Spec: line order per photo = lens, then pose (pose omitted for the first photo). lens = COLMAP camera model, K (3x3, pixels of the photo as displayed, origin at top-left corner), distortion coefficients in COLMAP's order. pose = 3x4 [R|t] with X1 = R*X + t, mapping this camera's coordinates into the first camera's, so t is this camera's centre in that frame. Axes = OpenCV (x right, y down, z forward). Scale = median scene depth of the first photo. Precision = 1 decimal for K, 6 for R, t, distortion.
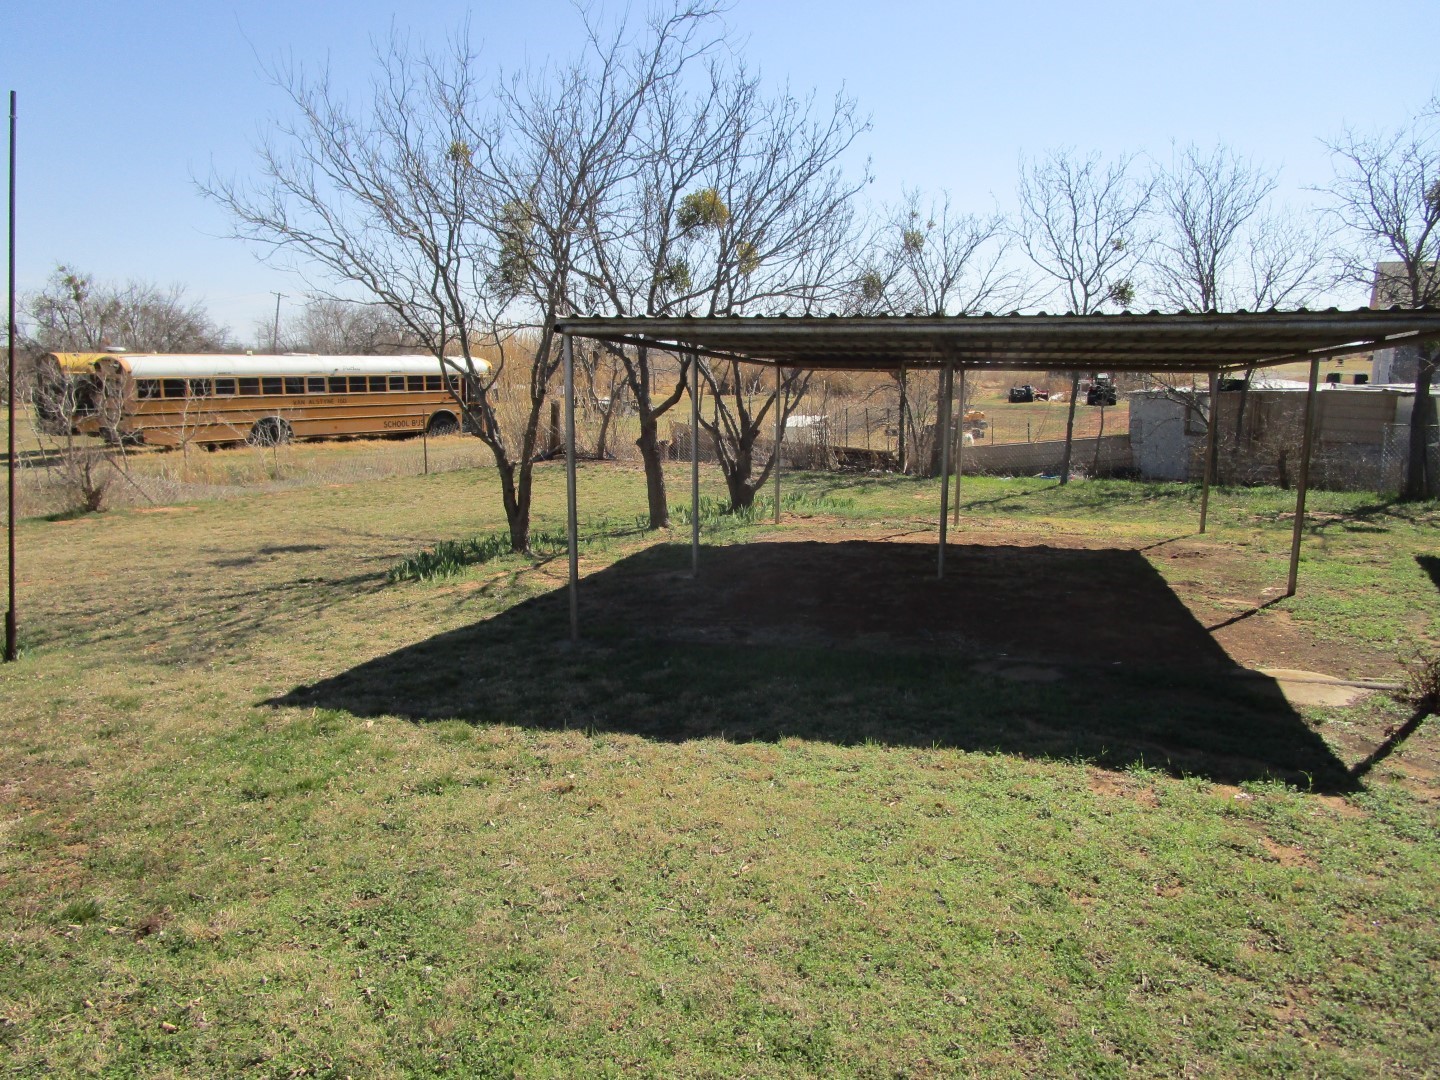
lens RADIAL K [[1020.4, 0, 728.4], [0, 1020.4, 535.2], [0, 0, 1]] dist [-0.030550, -0.000876]
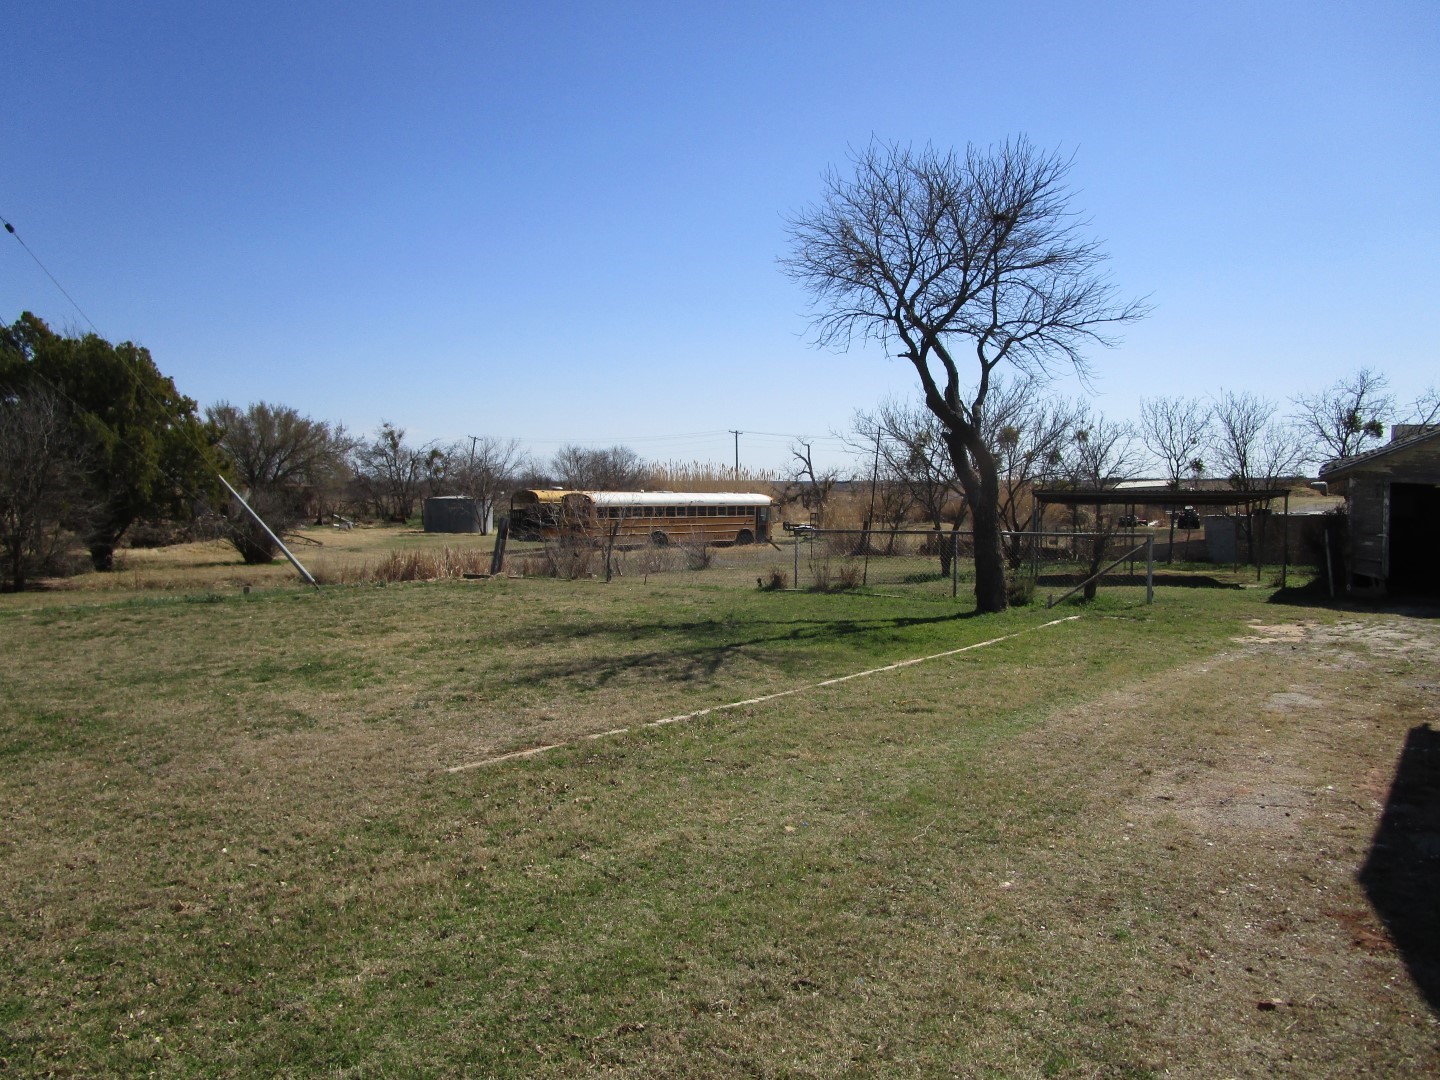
lens RADIAL K [[1030.6, 0, 723.8], [0, 1030.6, 533.8], [0, 0, 1]] dist [-0.017164, -0.002372]
pose [[0.997046, 0.004633, -0.076661, -0.356034], [-0.014504, 0.991575, -0.128717, 0.155192], [0.075419, 0.129449, 0.988714, -0.973542]]
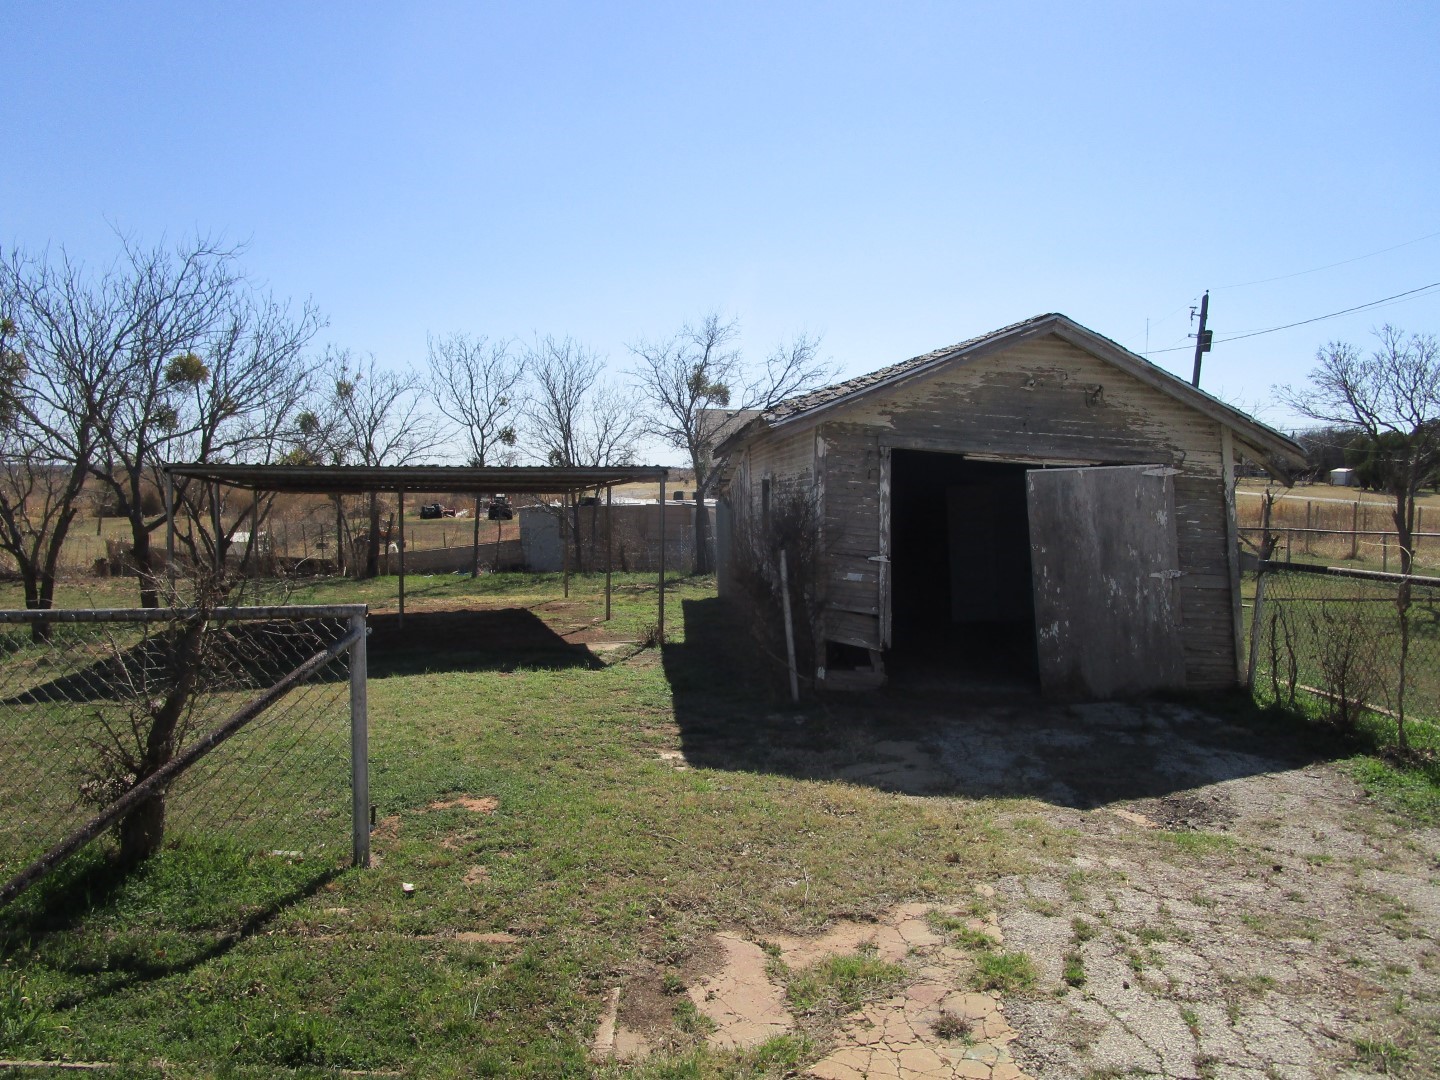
lens RADIAL K [[1020.4, 0, 728.4], [0, 1020.4, 535.2], [0, 0, 1]] dist [-0.030550, -0.000876]
pose [[0.843211, -0.022677, 0.537104, -0.101738], [0.084398, 0.992304, -0.090604, 0.043713], [-0.530916, 0.121729, 0.838636, -0.292381]]
